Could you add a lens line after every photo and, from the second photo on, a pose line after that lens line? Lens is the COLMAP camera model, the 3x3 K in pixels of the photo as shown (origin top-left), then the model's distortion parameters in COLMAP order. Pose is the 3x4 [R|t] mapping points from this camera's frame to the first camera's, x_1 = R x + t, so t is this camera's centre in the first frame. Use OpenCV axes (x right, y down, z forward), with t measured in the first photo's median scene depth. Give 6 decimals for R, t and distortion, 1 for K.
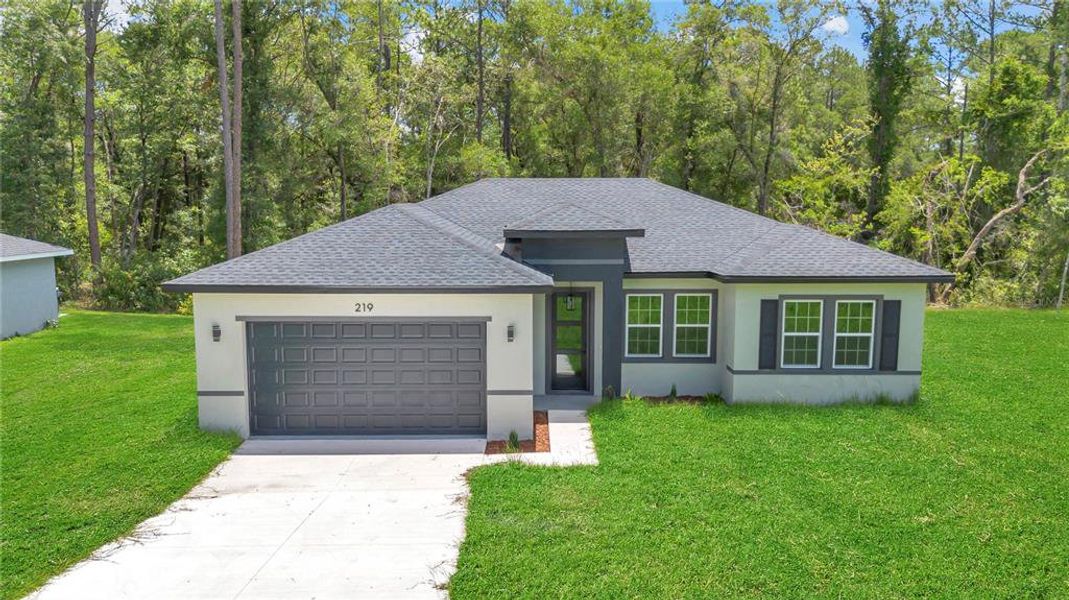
lens RADIAL K [[762.9, 0, 538.5], [0, 762.9, 298.1], [0, 0, 1]] dist [0.038079, -0.037060]
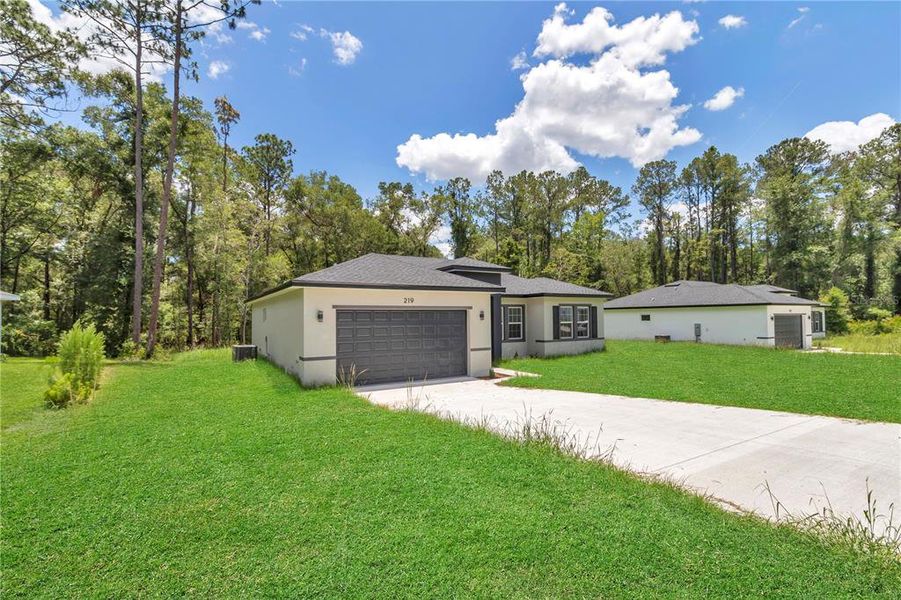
lens RADIAL K [[419.1, 0, 450.9], [0, 419.1, 305.4], [0, 0, 1]] dist [-0.001873, 0.000971]
pose [[0.852654, 0.005266, 0.522450, -0.549997], [0.078476, 0.987315, -0.138027, 0.136837], [-0.516549, 0.158689, 0.841424, 0.165045]]
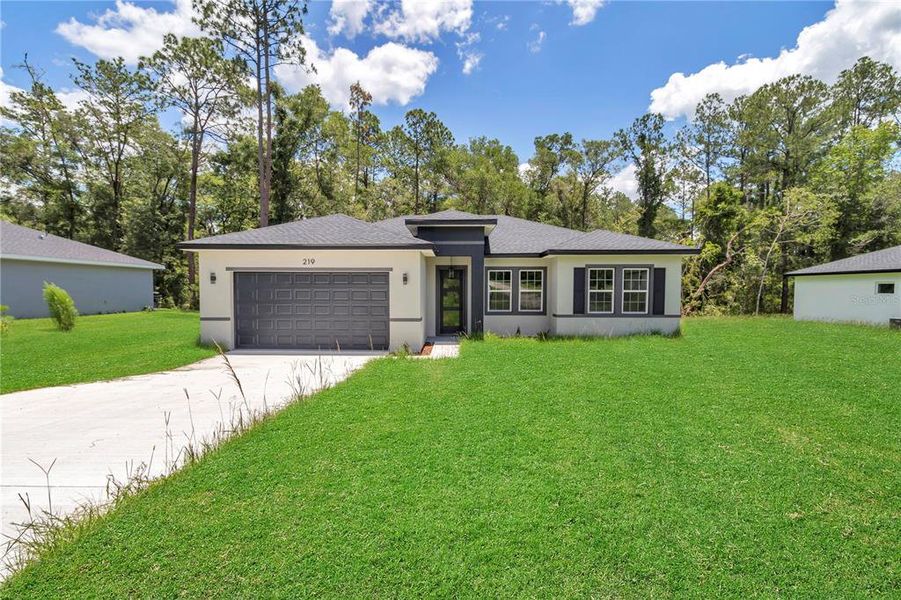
lens RADIAL K [[419.1, 0, 450.7], [0, 419.1, 307.5], [0, 0, 1]] dist [-0.001873, 0.000971]
pose [[0.999703, 0.002217, -0.024277, 0.064281], [-0.004228, 0.996531, -0.083109, 0.150185], [0.024008, 0.083187, 0.996245, 0.162967]]
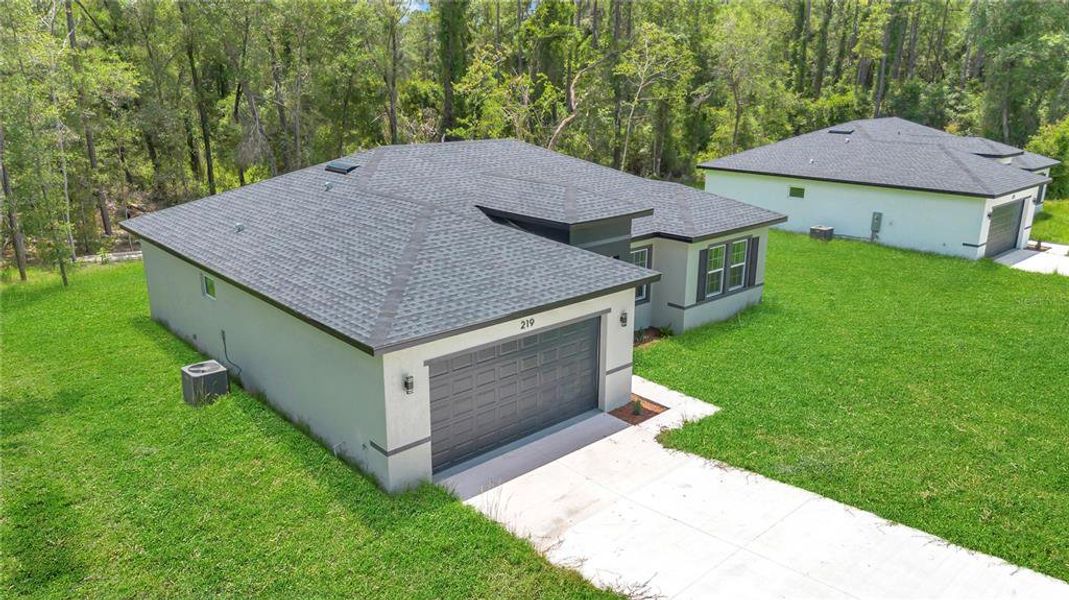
lens RADIAL K [[762.9, 0, 537.0], [0, 762.9, 292.6], [0, 0, 1]] dist [0.038079, -0.037060]
pose [[0.737464, -0.182496, 0.650263, -0.767221], [0.075895, 0.979096, 0.188710, -0.192835], [-0.671108, -0.089815, 0.735899, 0.216245]]
